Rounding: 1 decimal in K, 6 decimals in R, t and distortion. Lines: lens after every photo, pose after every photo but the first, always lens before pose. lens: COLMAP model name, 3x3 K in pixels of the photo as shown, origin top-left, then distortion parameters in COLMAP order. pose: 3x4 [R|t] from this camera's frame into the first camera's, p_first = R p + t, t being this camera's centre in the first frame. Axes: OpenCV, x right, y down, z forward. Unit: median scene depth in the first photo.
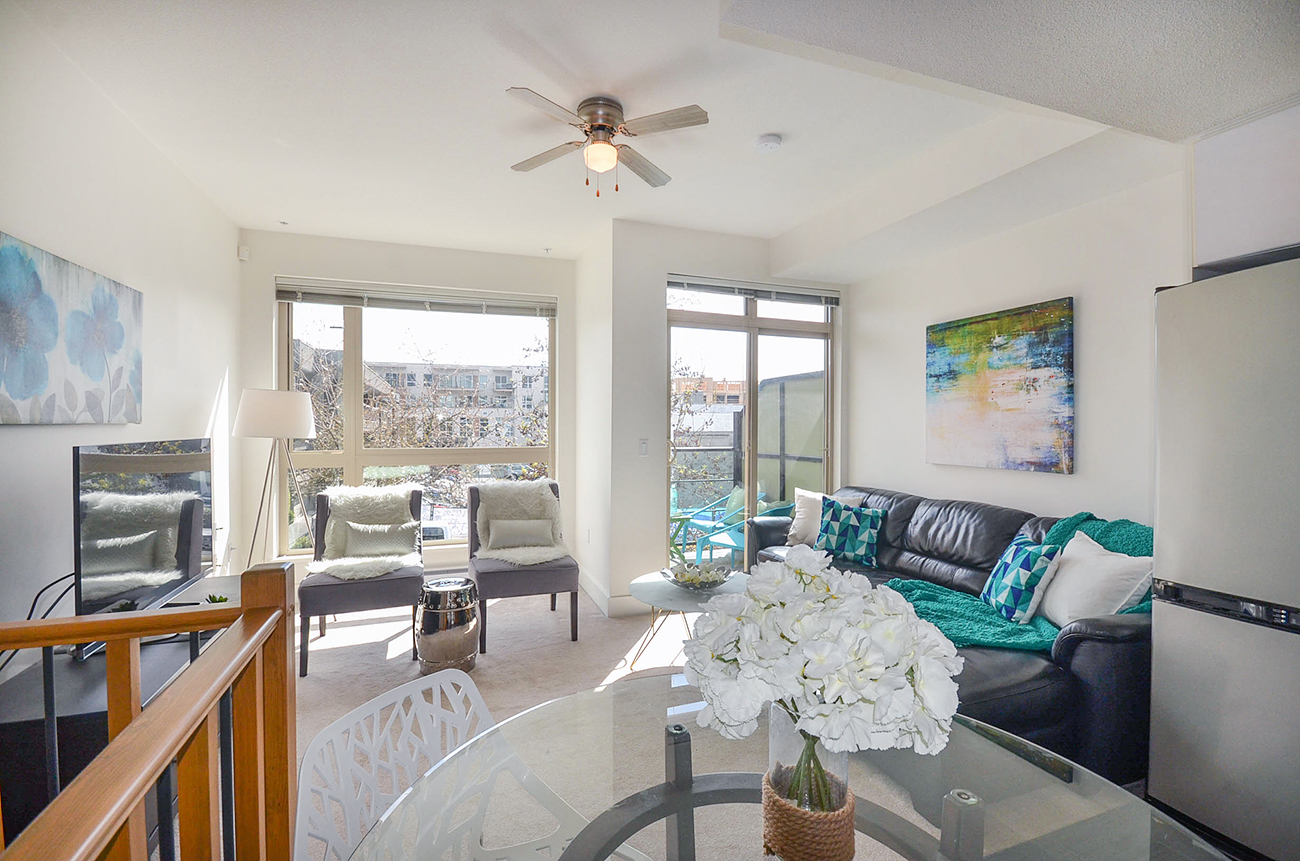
lens RADIAL K [[570.0, 0, 639.4], [0, 570.0, 429.5], [0, 0, 1]] dist [0.003381, -0.007864]
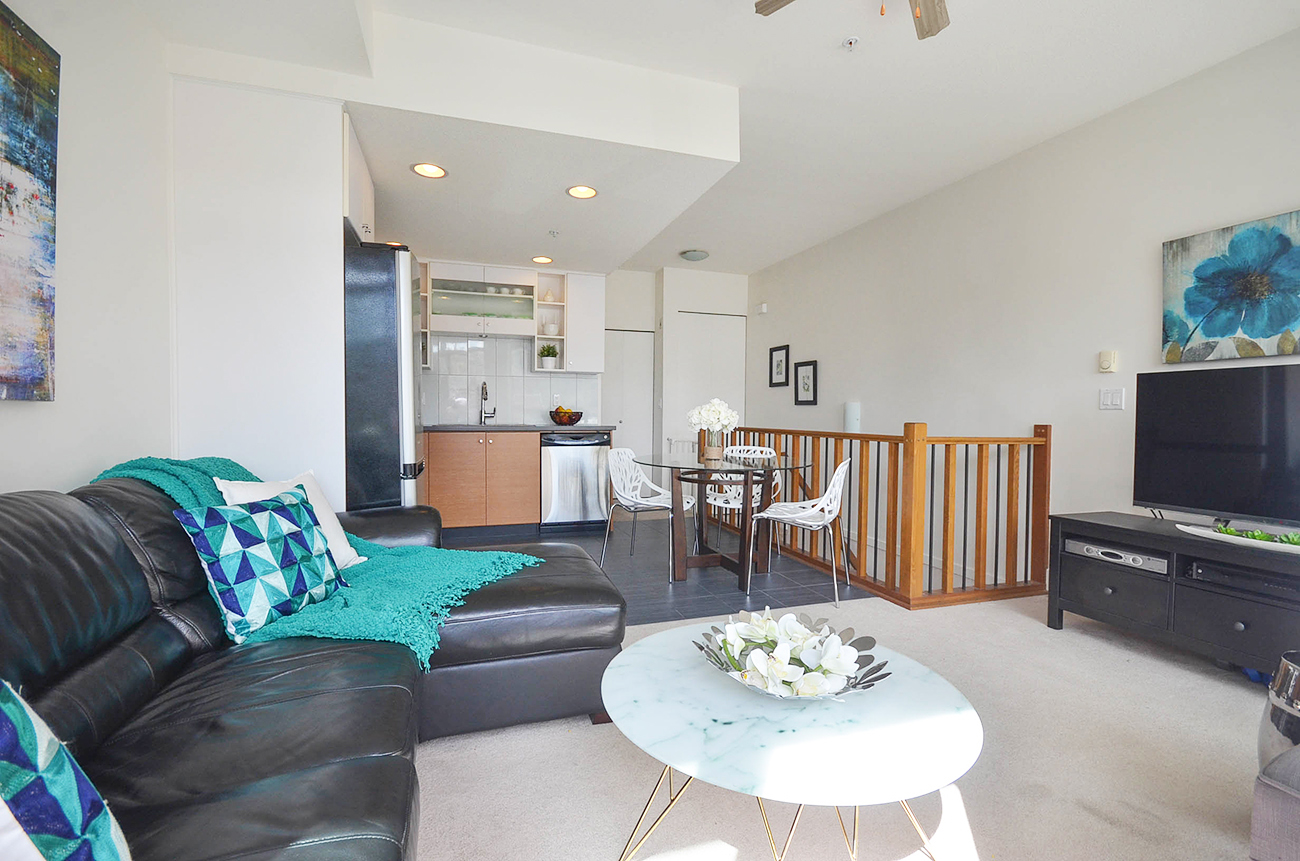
lens RADIAL K [[570.0, 0, 641.7], [0, 570.0, 428.0], [0, 0, 1]] dist [0.003381, -0.007864]
pose [[-0.999741, -0.009146, 0.020850, 0.181874], [-0.008483, 0.999462, 0.031697, 0.070102], [-0.021129, 0.031512, -0.999280, 1.279479]]
